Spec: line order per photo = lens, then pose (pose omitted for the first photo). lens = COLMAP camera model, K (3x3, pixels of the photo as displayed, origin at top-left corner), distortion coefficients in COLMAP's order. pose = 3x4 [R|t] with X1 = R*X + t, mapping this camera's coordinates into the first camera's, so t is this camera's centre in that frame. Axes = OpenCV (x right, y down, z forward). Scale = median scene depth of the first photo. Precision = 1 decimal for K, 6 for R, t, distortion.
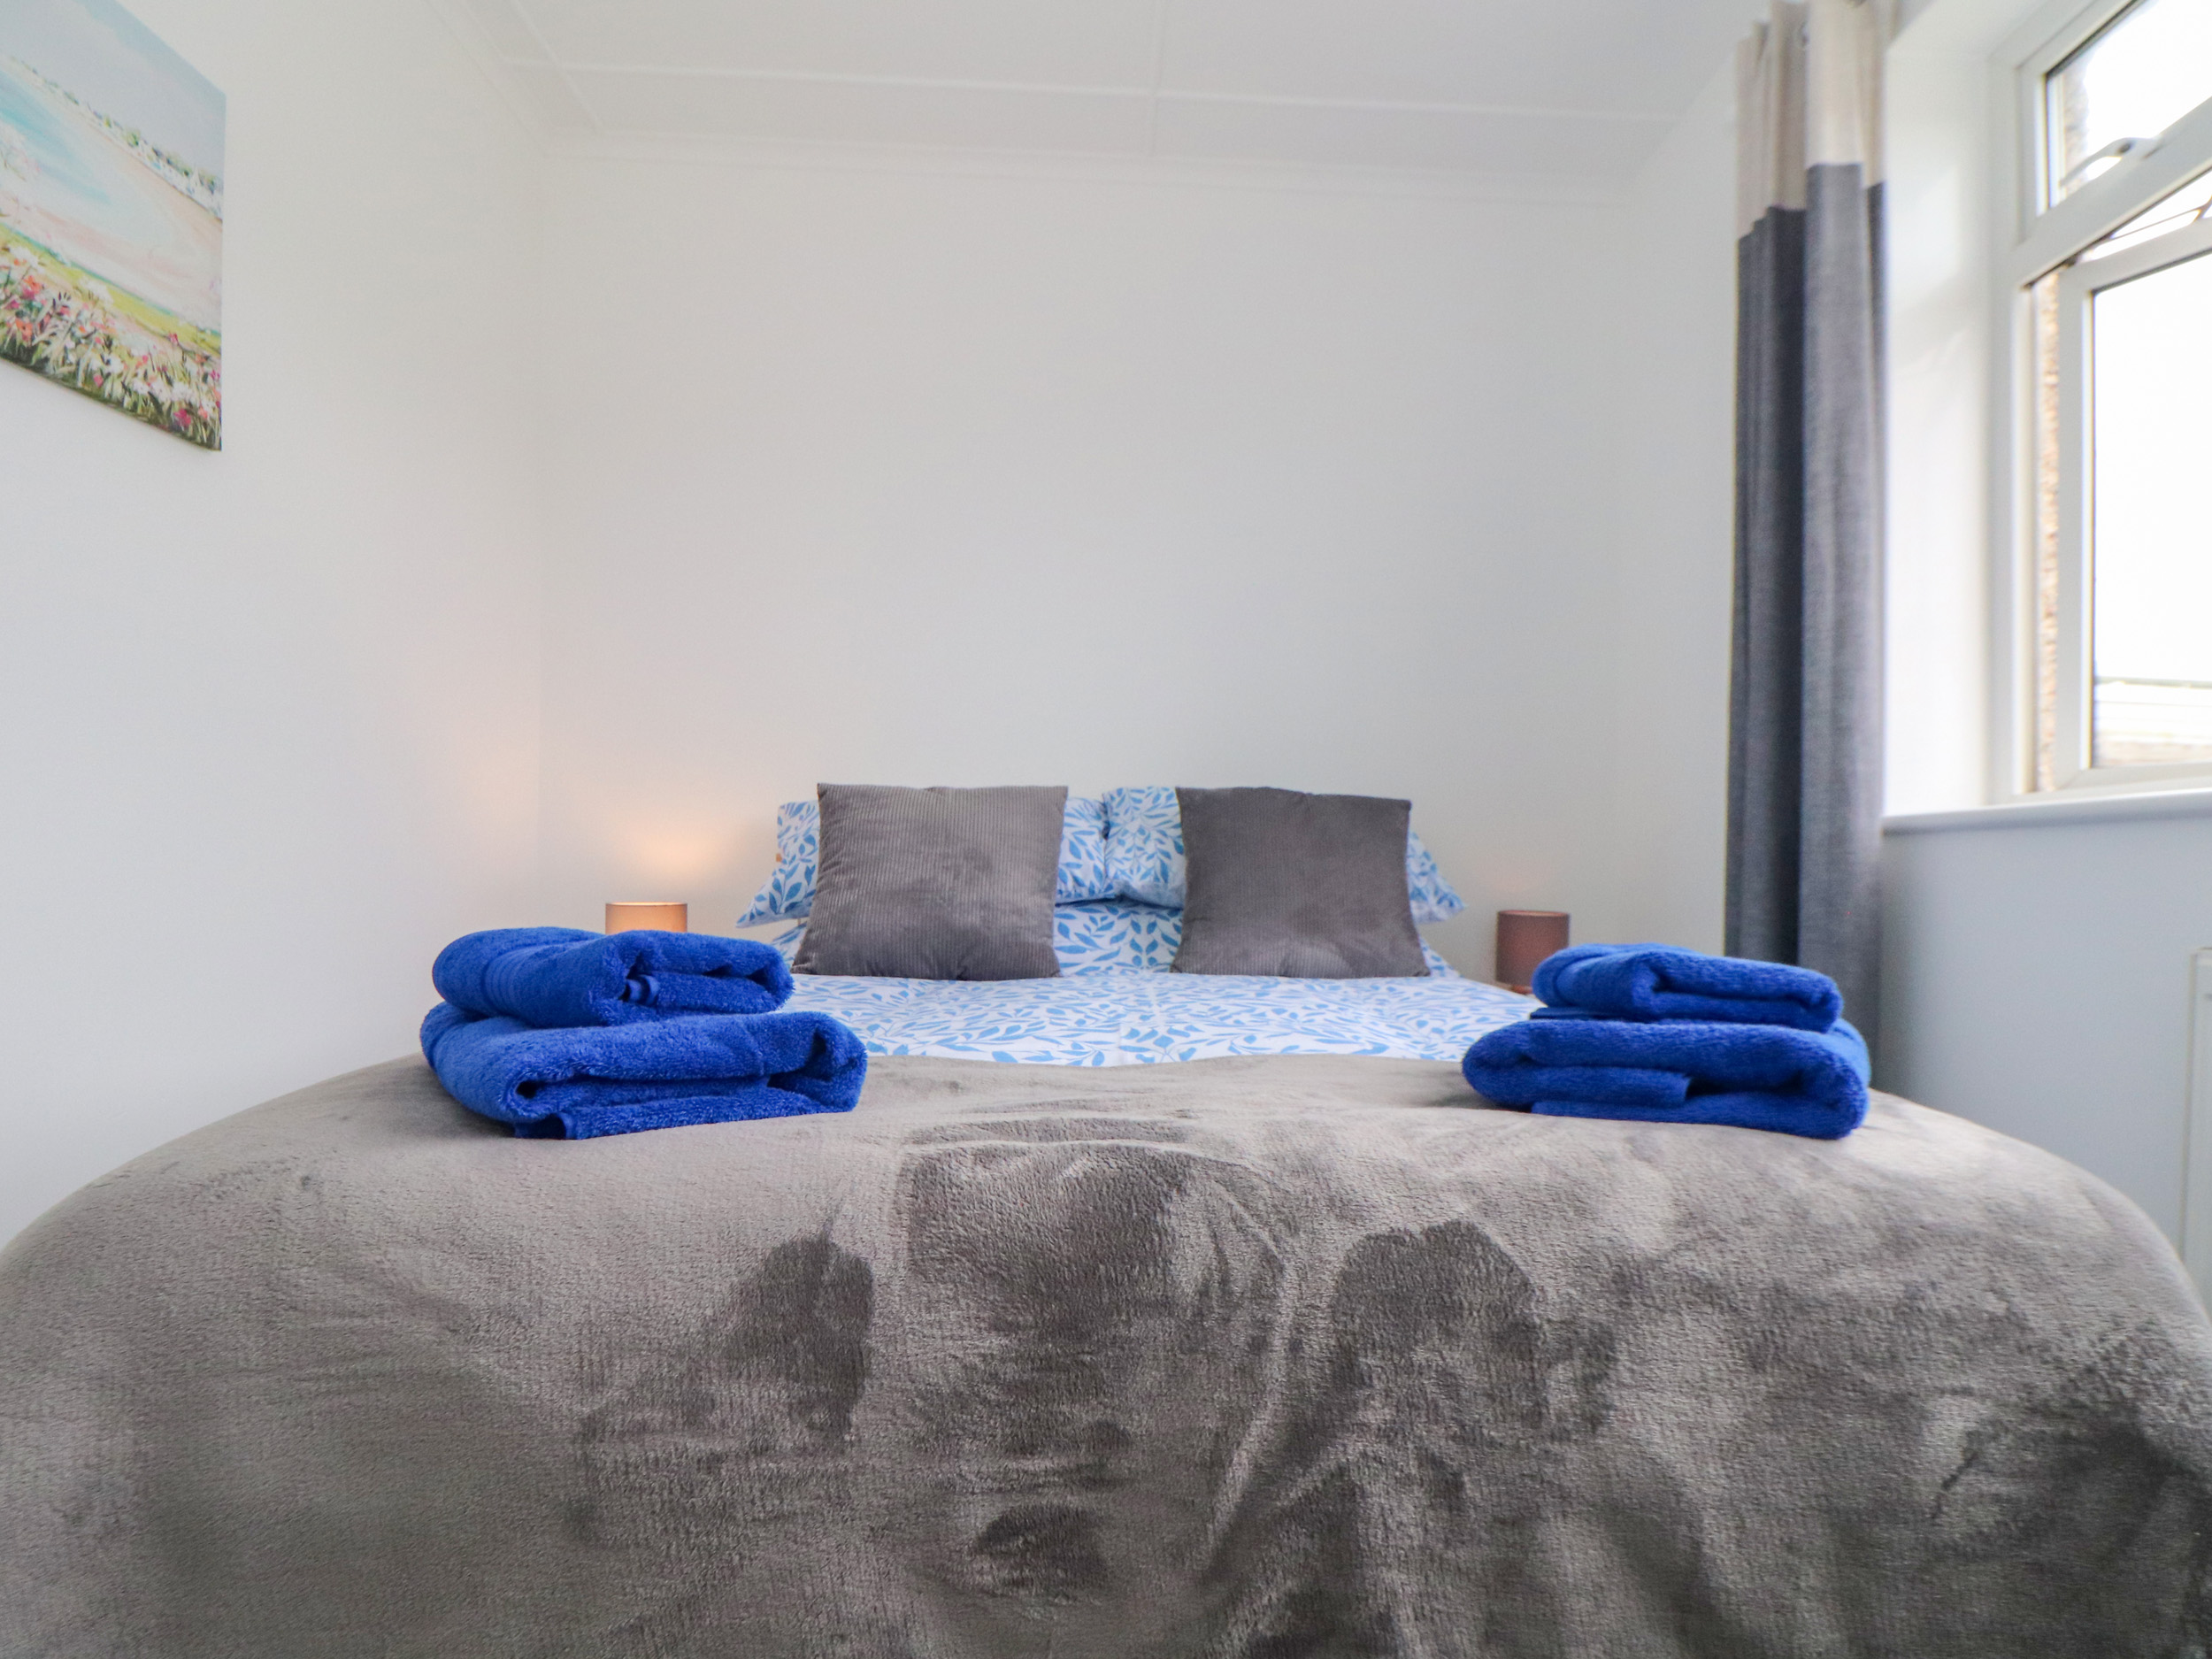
lens RADIAL K [[1186.0, 0, 1115.6], [0, 1186.0, 861.8], [0, 0, 1]] dist [-0.005022, -0.012319]
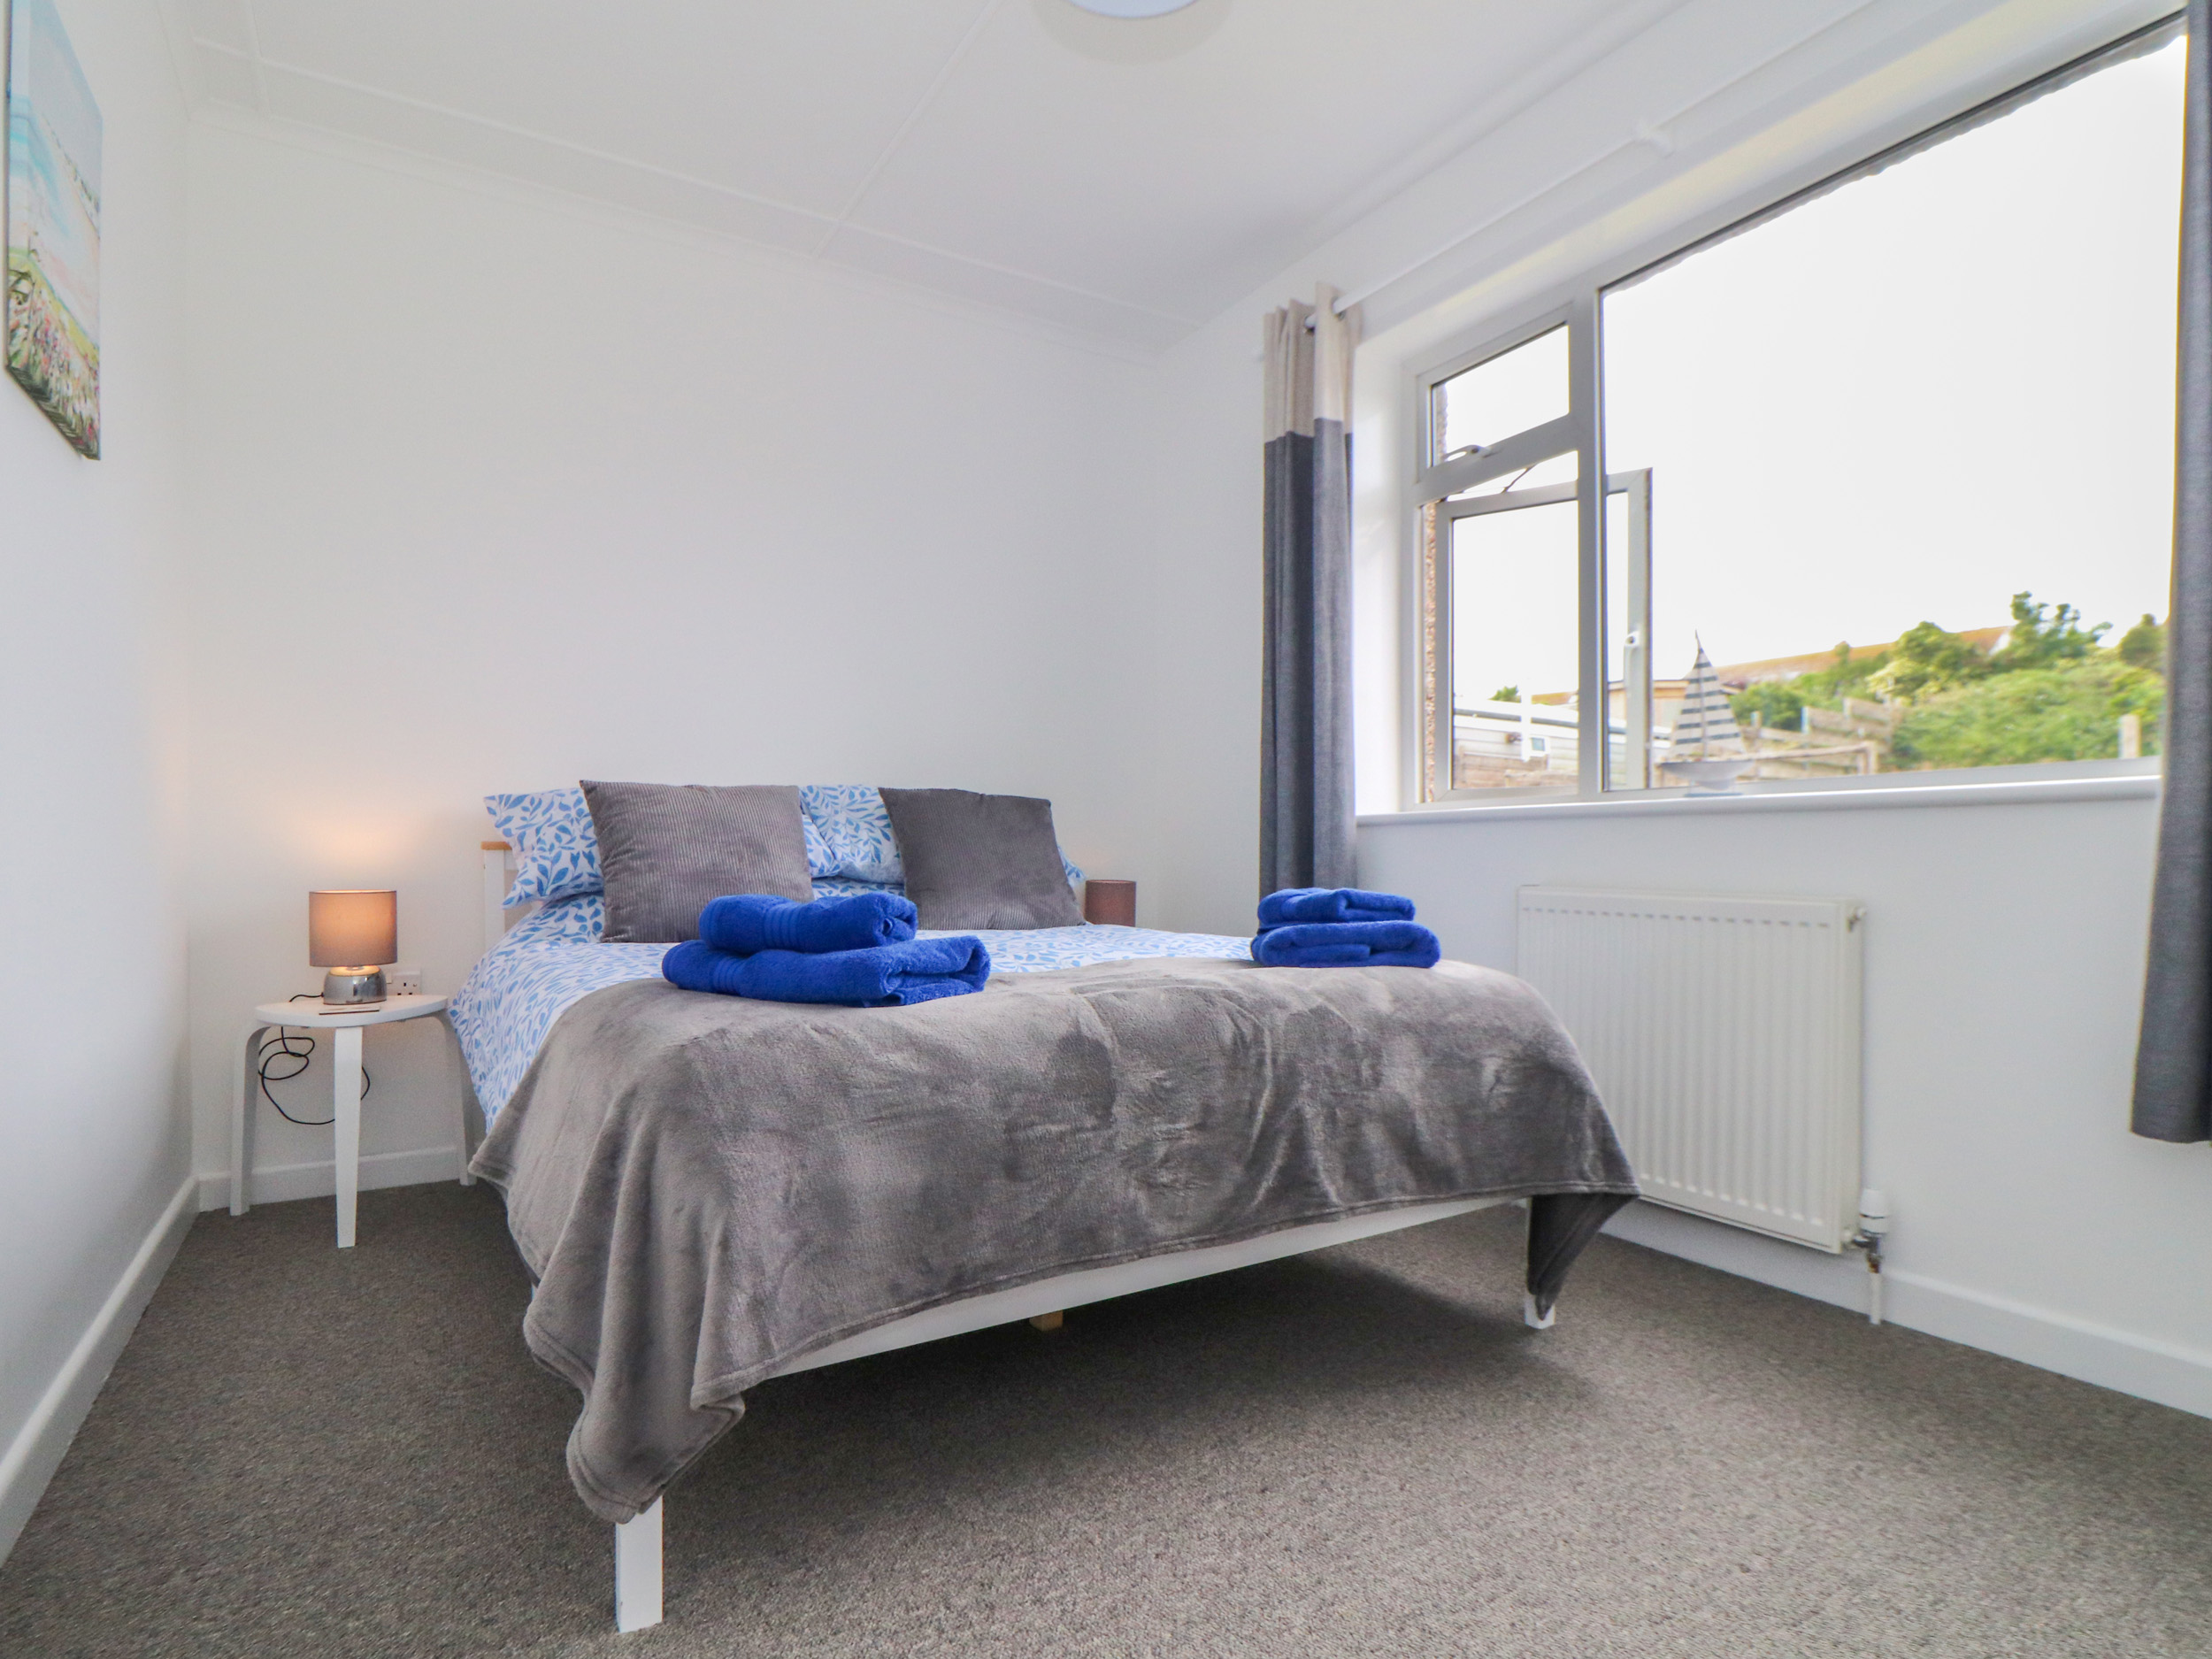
lens RADIAL K [[1186.0, 0, 1111.0], [0, 1186.0, 843.1], [0, 0, 1]] dist [-0.005022, -0.012319]
pose [[0.882261, -0.007011, 0.470709, -1.128447], [0.007031, 0.999974, 0.001715, -0.013786], [-0.470708, 0.001797, 0.882287, -0.811601]]
